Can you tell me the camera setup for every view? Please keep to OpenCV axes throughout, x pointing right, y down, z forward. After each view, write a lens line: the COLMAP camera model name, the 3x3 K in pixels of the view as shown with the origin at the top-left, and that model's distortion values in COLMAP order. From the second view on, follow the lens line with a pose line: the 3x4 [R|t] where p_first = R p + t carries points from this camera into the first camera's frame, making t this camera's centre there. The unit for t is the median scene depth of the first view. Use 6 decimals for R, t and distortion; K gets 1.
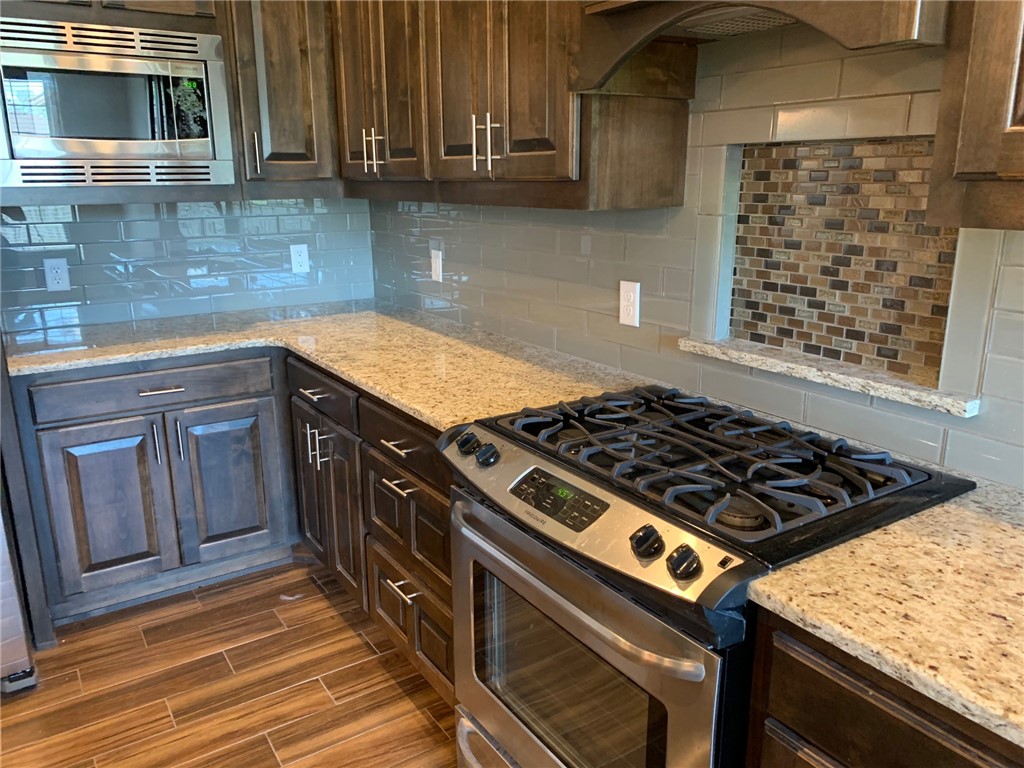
lens RADIAL K [[778.6, 0, 503.4], [0, 778.6, 376.4], [0, 0, 1]] dist [0.039502, -0.047890]
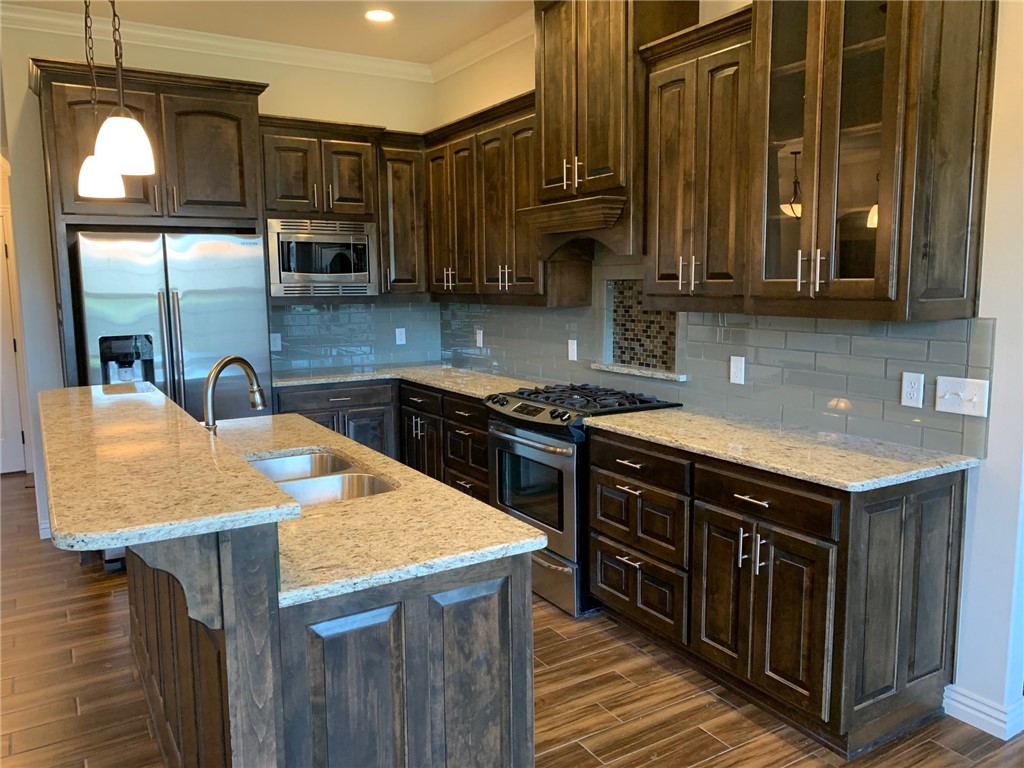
lens RADIAL K [[778.6, 0, 503.2], [0, 778.6, 381.0], [0, 0, 1]] dist [0.039502, -0.047890]
pose [[0.999321, 0.003025, -0.036728, 0.055584], [-0.007544, 0.992312, -0.123534, 0.276082], [0.036072, 0.123727, 0.991660, -1.201720]]
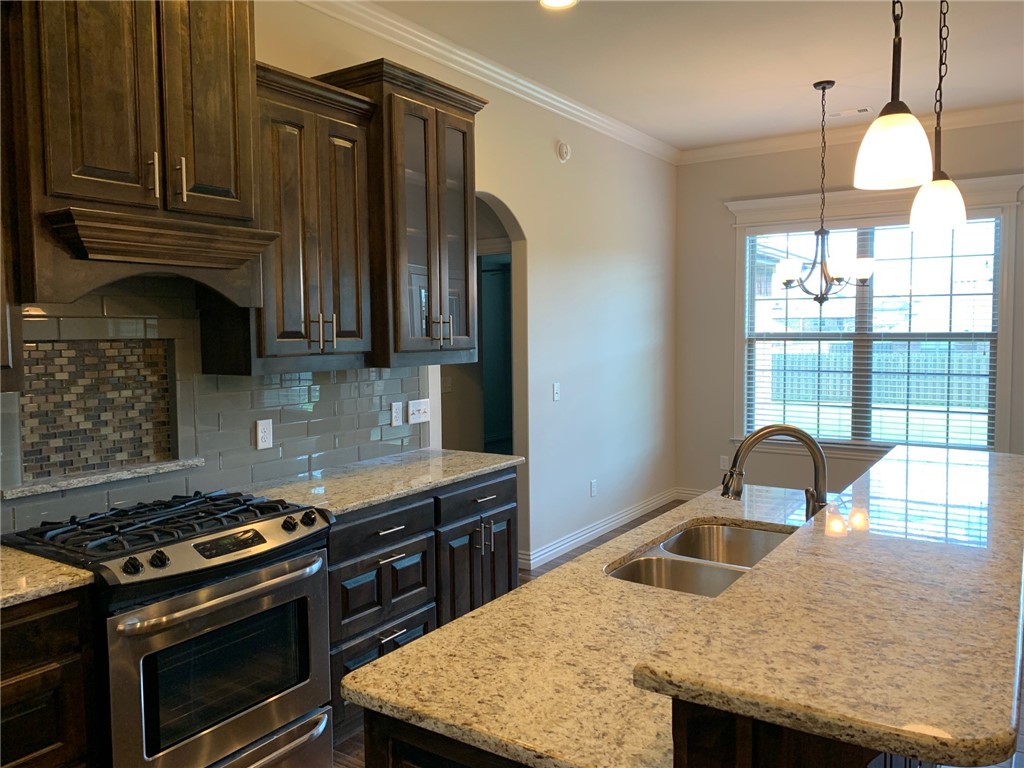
lens RADIAL K [[778.6, 0, 503.4], [0, 778.6, 375.8], [0, 0, 1]] dist [0.039502, -0.047890]
pose [[-0.386944, -0.041601, 0.921164, -1.221685], [0.243636, 0.958868, 0.145646, -0.212472], [-0.889334, 0.280786, -0.360893, 0.695300]]
